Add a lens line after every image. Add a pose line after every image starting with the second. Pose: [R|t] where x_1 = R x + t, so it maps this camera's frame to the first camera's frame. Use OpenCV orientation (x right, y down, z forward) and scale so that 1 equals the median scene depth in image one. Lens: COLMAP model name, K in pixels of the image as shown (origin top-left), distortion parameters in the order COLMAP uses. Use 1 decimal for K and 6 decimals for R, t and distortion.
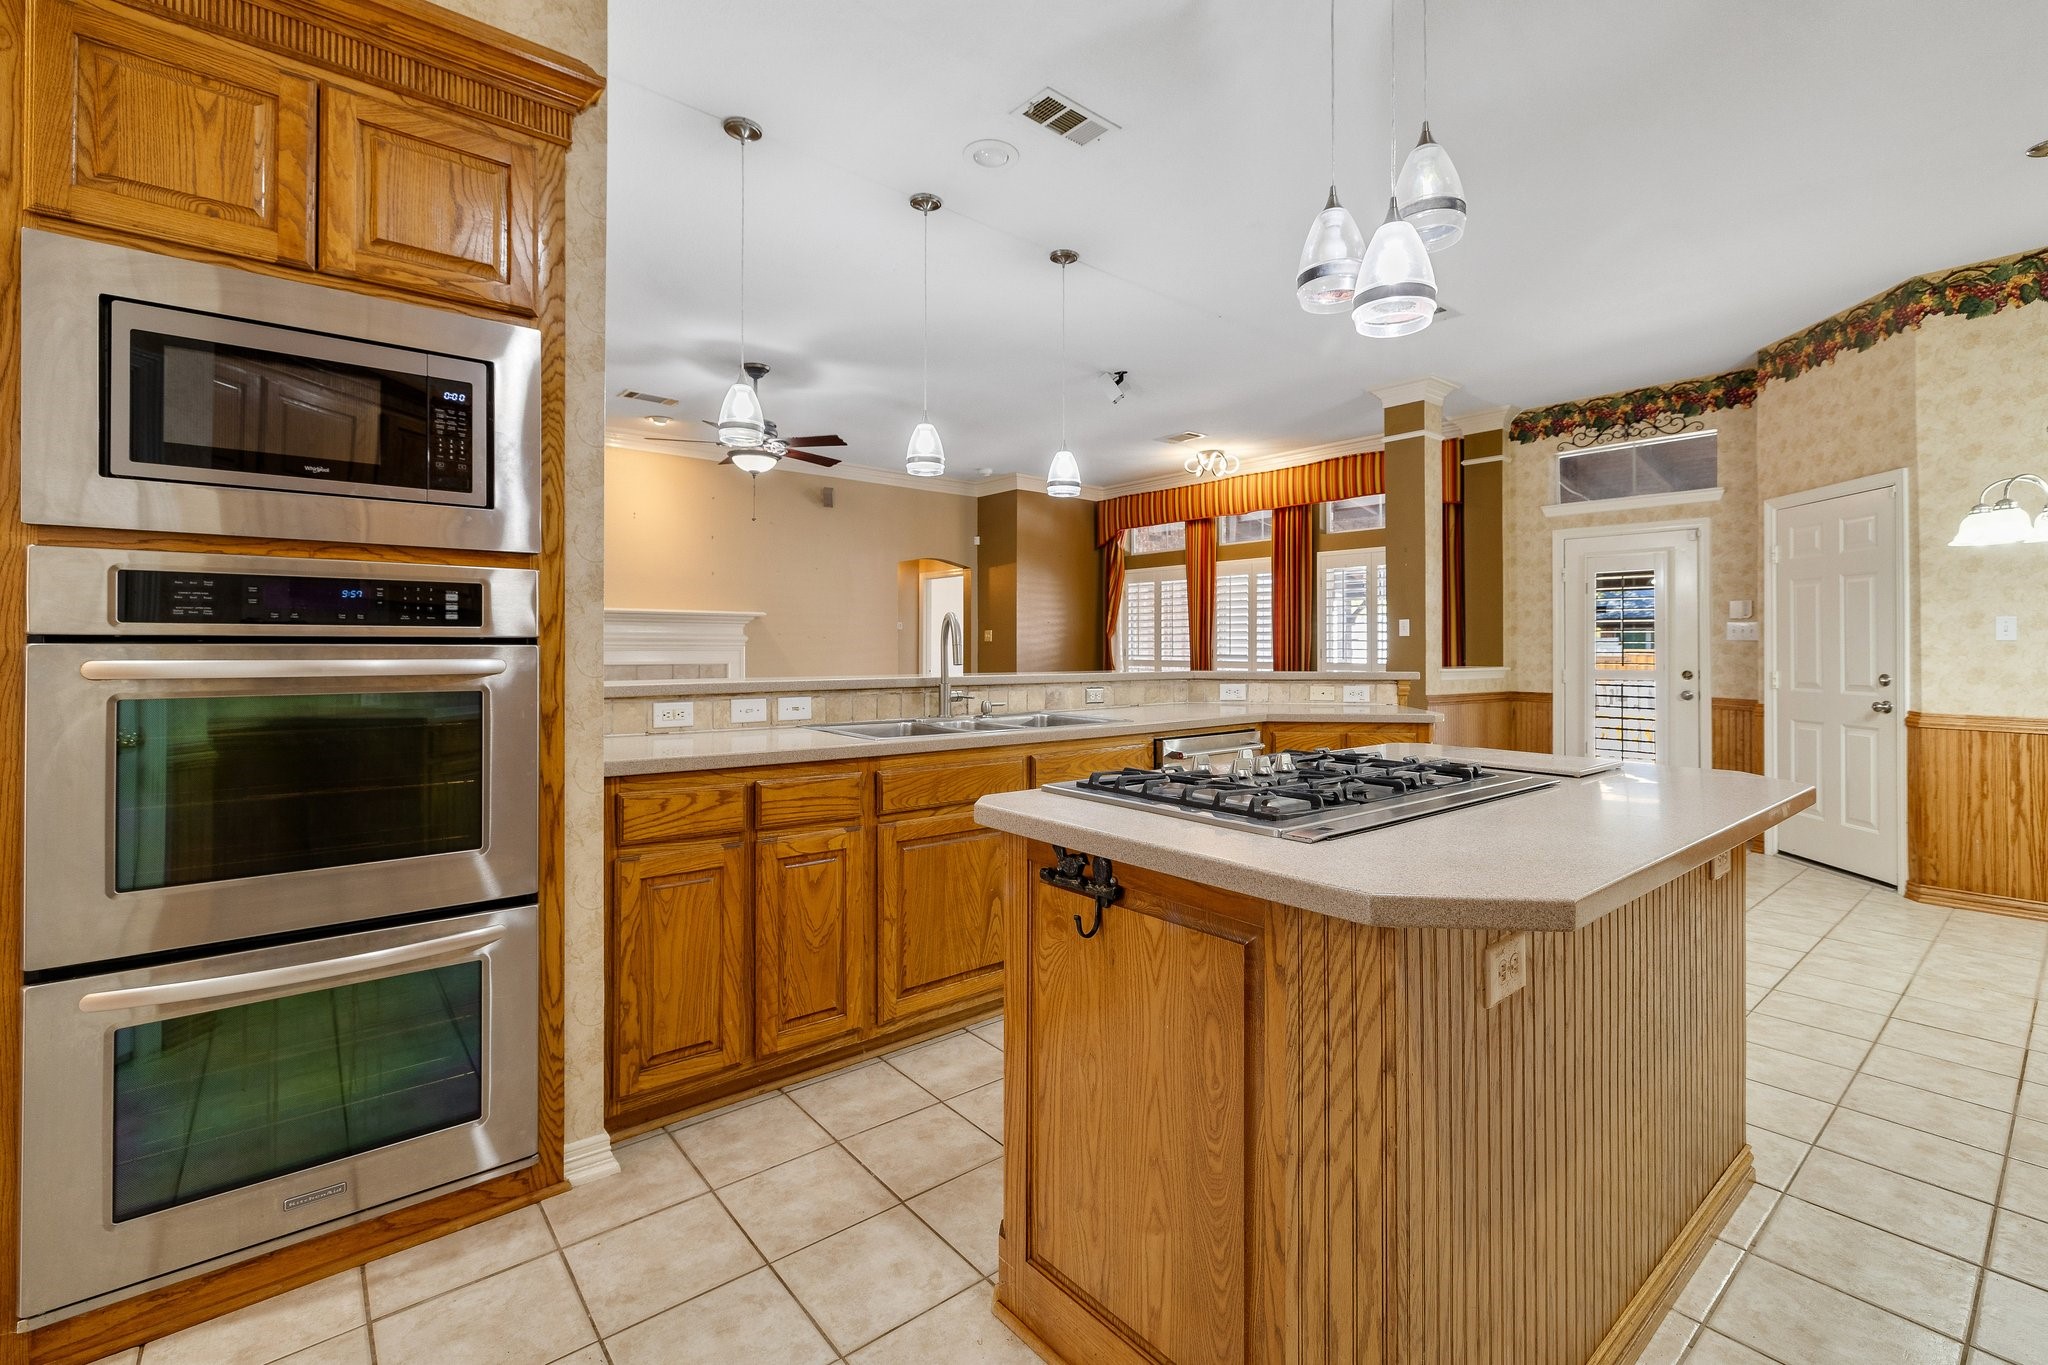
lens RADIAL K [[881.0, 0, 1040.1], [0, 881.0, 635.0], [0, 0, 1]] dist [0.003228, -0.000197]
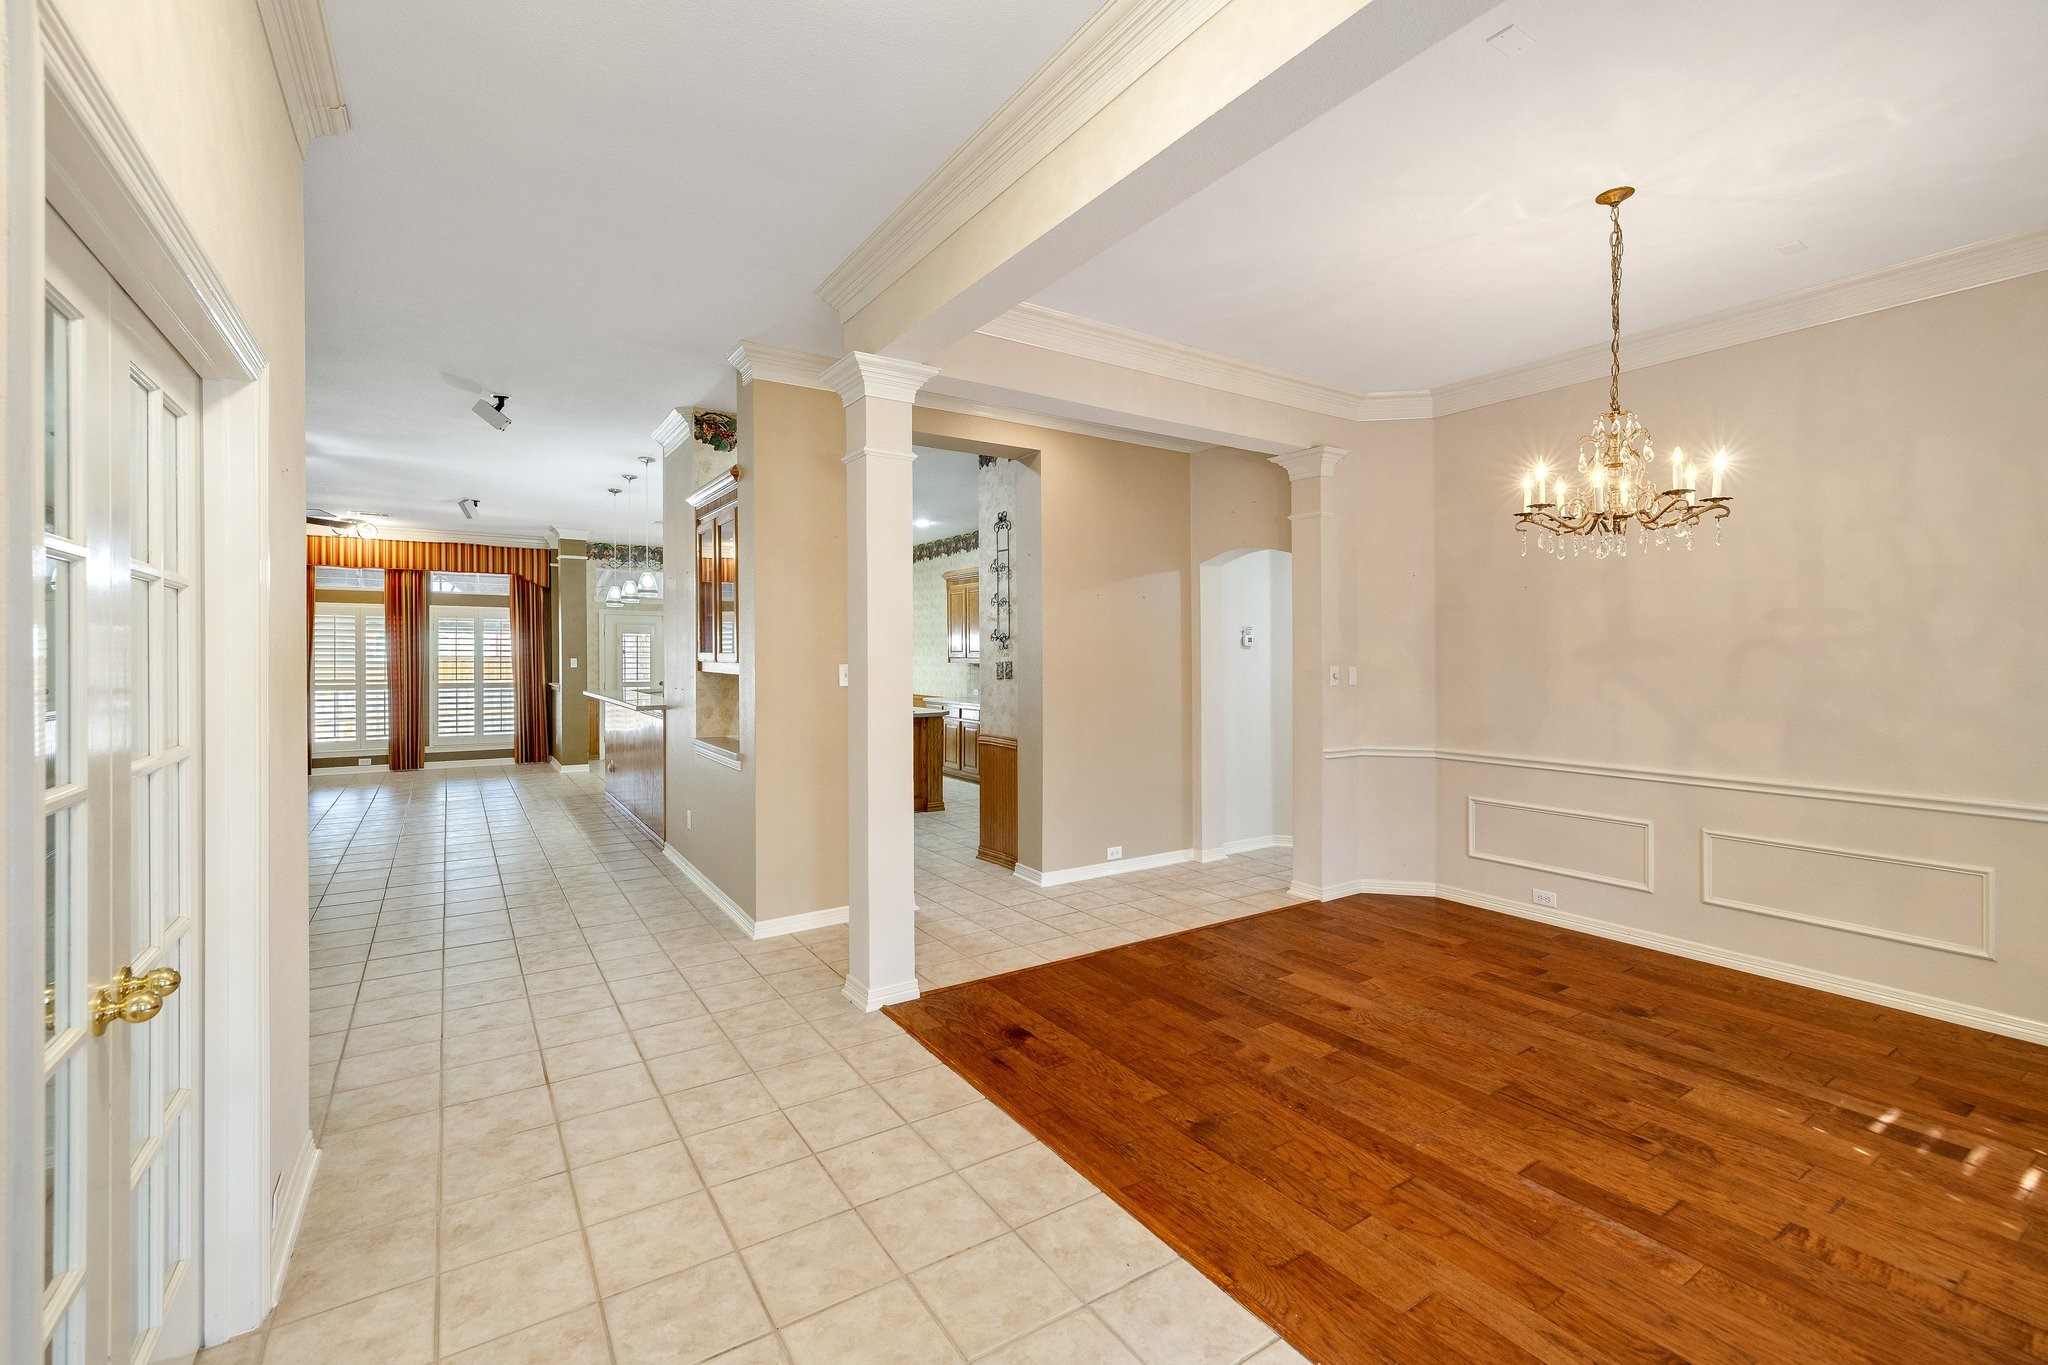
lens RADIAL K [[881.0, 0, 1031.2], [0, 881.0, 665.9], [0, 0, 1]] dist [0.003228, -0.000197]
pose [[0.111462, -0.015932, 0.993641, -1.474601], [-0.016307, 0.999708, 0.017858, -0.058233], [-0.993635, -0.018194, 0.111170, -0.154300]]
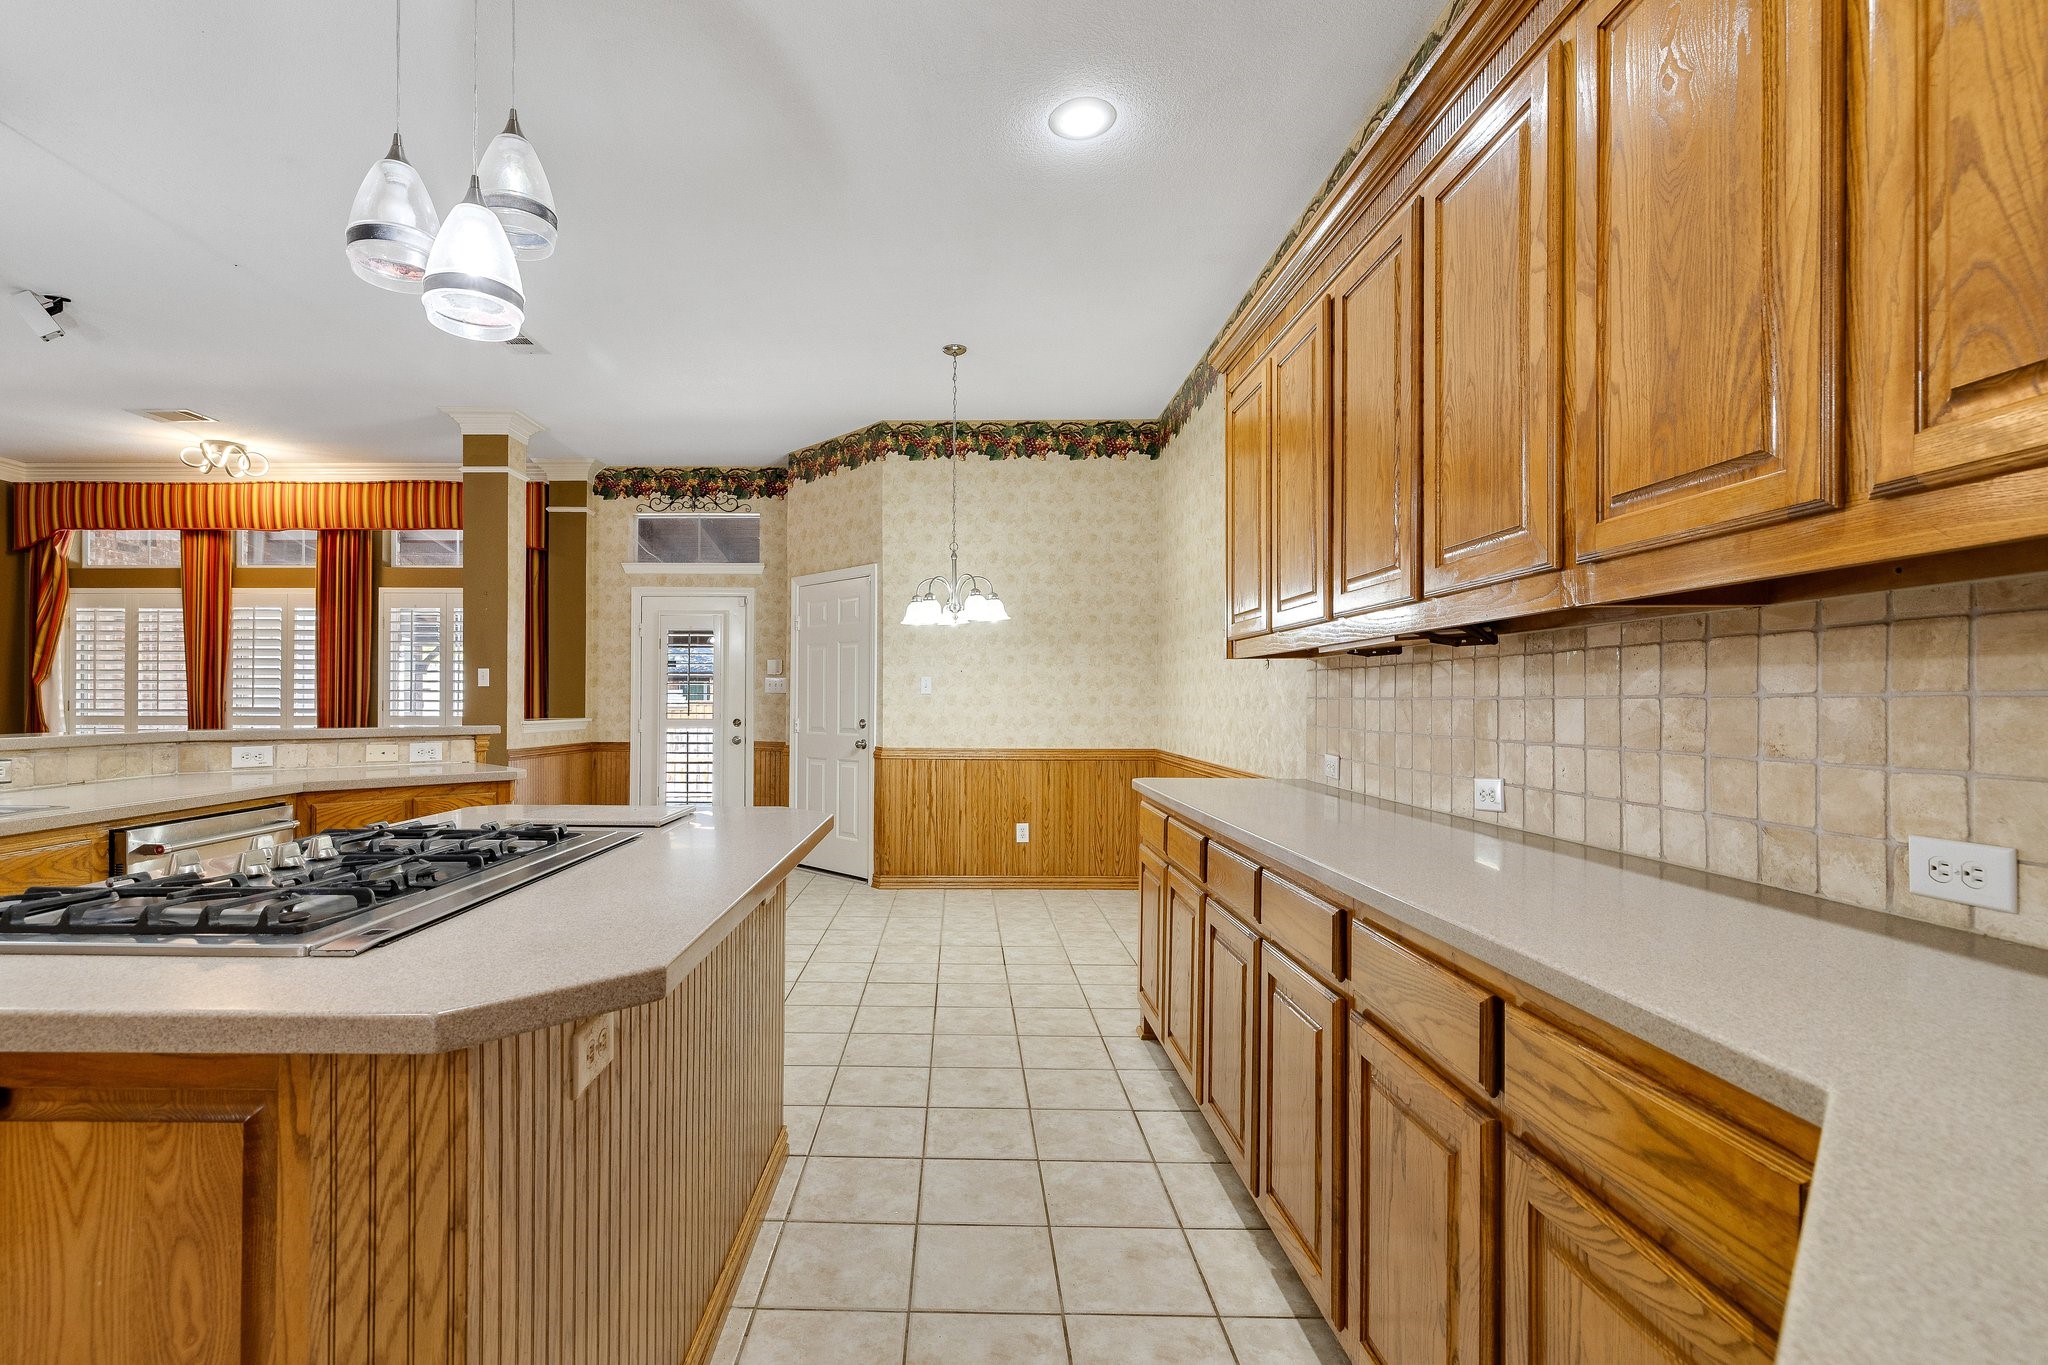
lens RADIAL K [[909.4, 0, 940.6], [0, 909.4, 696.0], [0, 0, 1]] dist [-0.001729, 0.000969]
pose [[0.654778, 0.002883, 0.755815, 0.010925], [-0.010684, 0.999928, 0.005442, 0.000525], [-0.755745, -0.011638, 0.654762, 0.025575]]
